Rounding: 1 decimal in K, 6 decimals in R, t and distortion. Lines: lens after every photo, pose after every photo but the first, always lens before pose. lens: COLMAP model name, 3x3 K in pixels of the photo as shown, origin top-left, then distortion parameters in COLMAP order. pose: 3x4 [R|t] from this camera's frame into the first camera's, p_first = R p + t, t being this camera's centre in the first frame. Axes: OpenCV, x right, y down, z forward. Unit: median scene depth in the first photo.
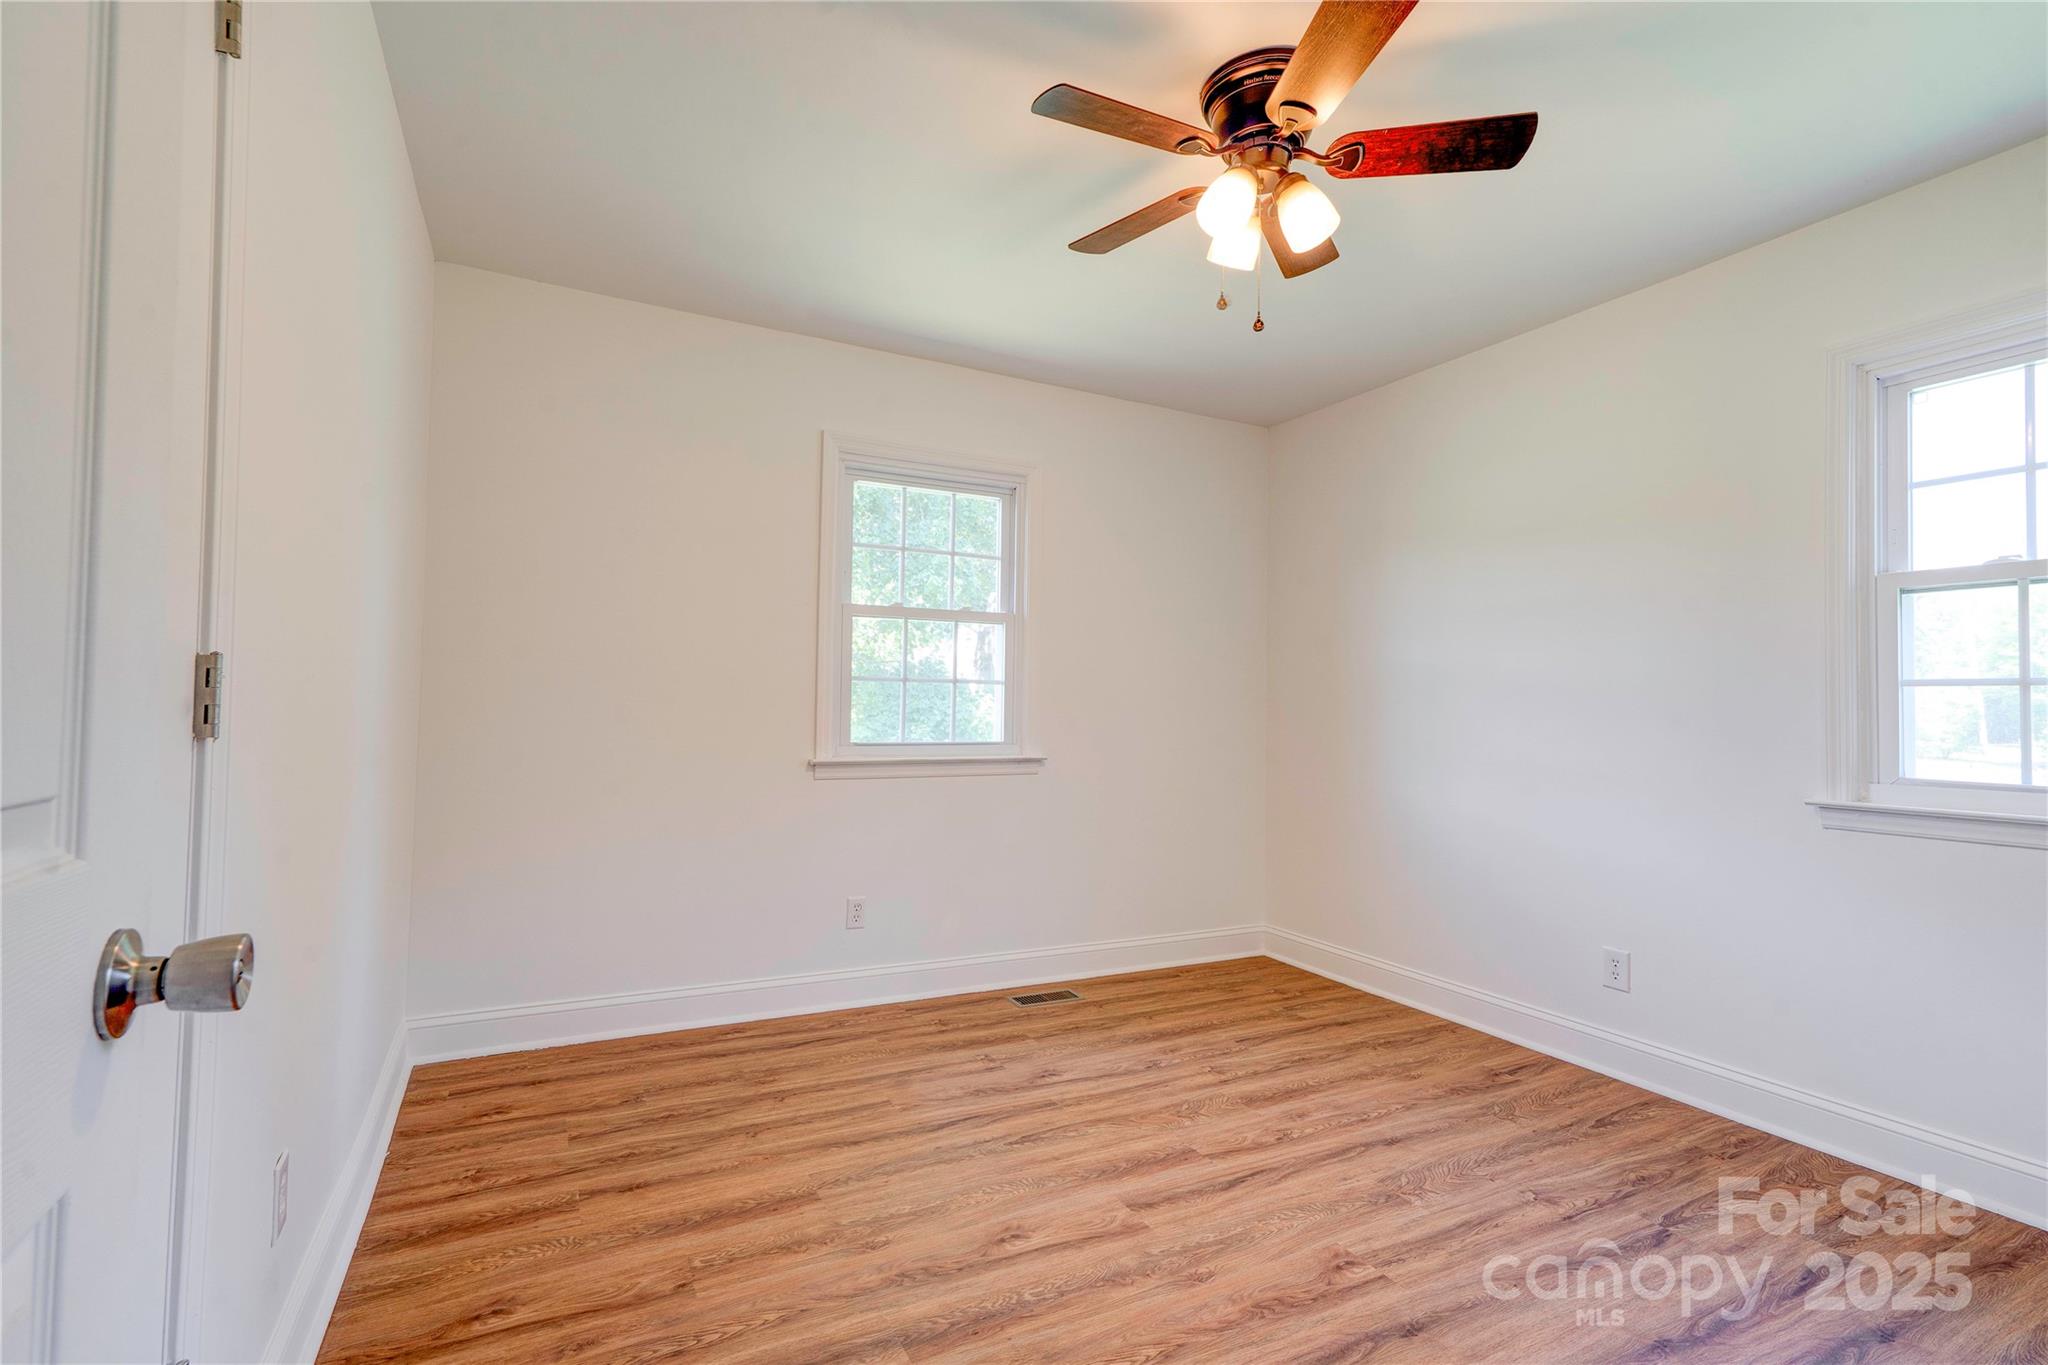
lens RADIAL K [[932.5, 0, 997.8], [0, 932.5, 678.9], [0, 0, 1]] dist [-0.007762, 0.014479]
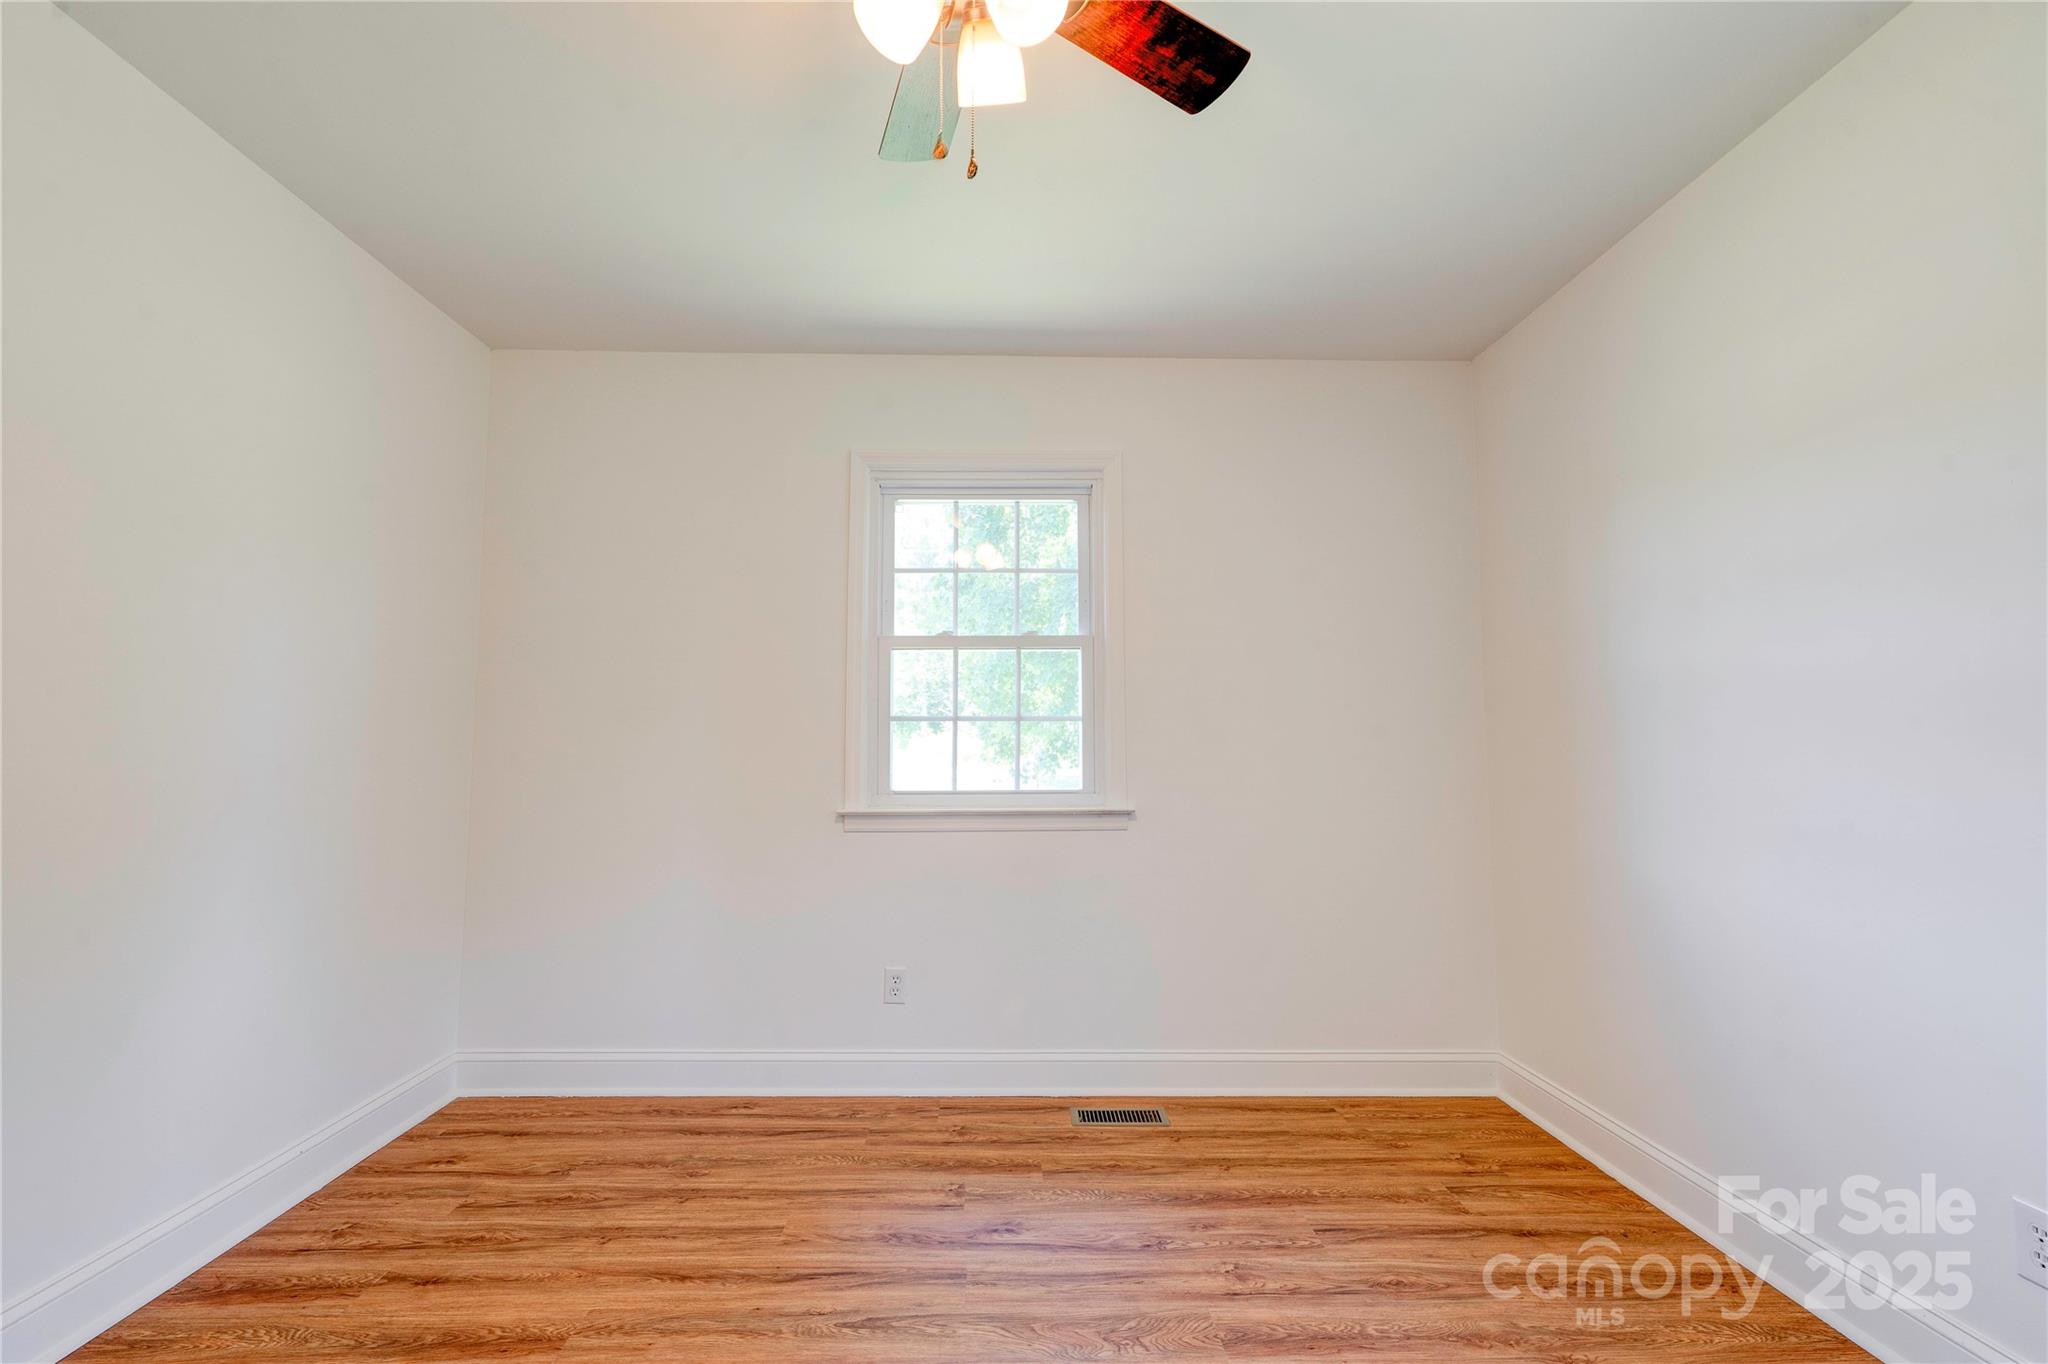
lens RADIAL K [[932.5, 0, 997.8], [0, 932.5, 678.4], [0, 0, 1]] dist [-0.007762, 0.014479]
pose [[0.901013, -0.048200, -0.431106, 0.384629], [0.027847, 0.998185, -0.053402, 0.013565], [0.432897, 0.036111, 0.900720, 0.281502]]
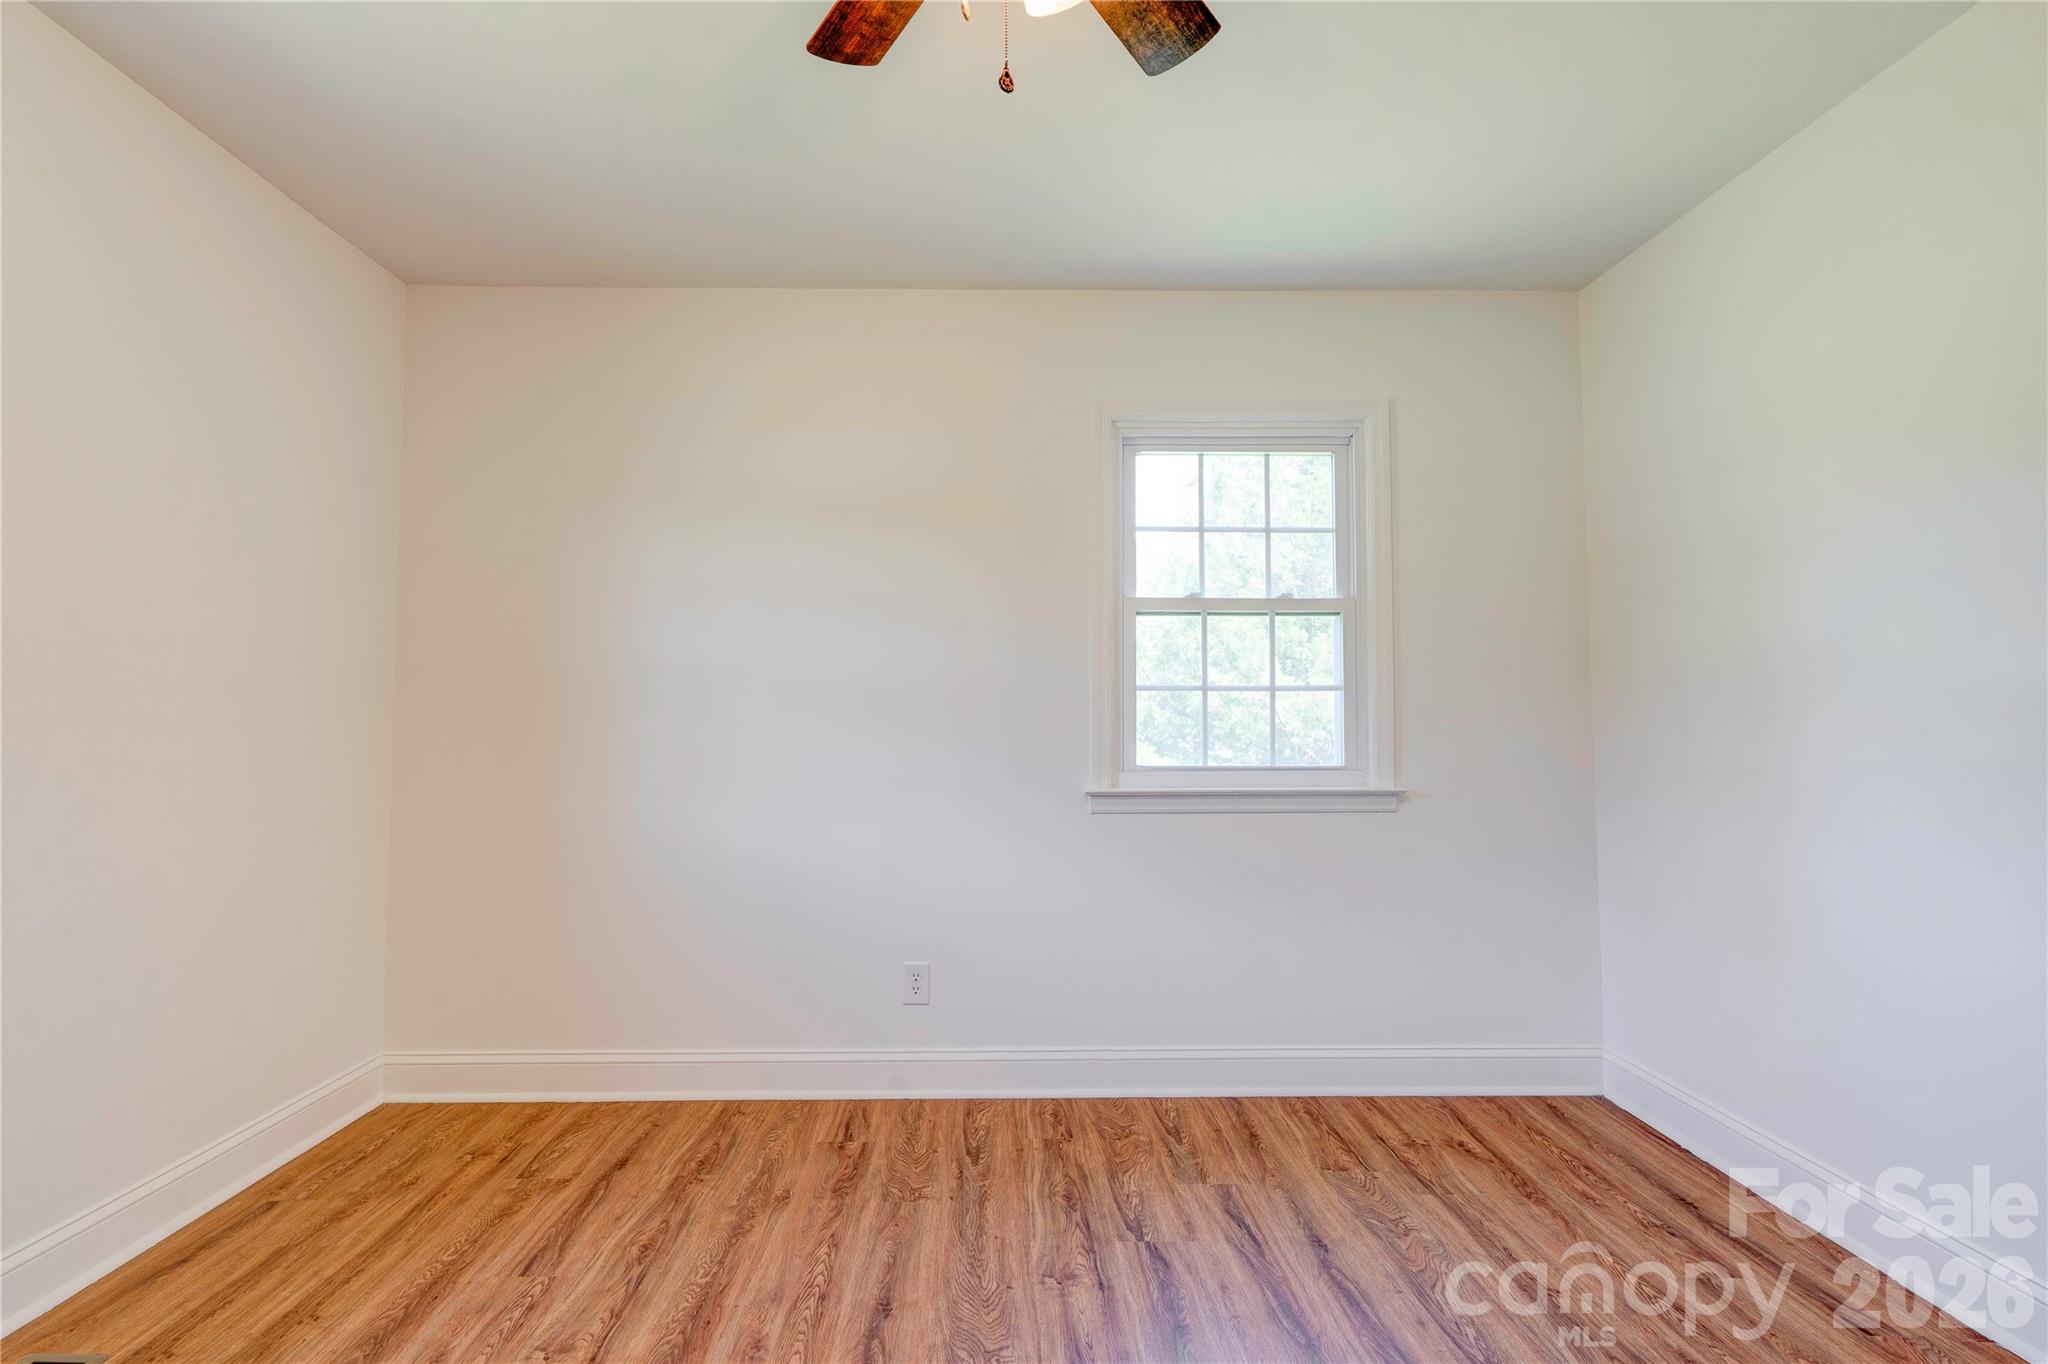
lens RADIAL K [[952.0, 0, 1024.0], [0, 952.0, 682.0], [0, 0, 1]] dist [-0.001960, 0.006950]
pose [[0.423691, 0.017961, 0.905629, -0.178247], [-0.024013, 0.999675, -0.008592, 0.008195], [-0.905489, -0.018107, 0.423984, 0.488087]]
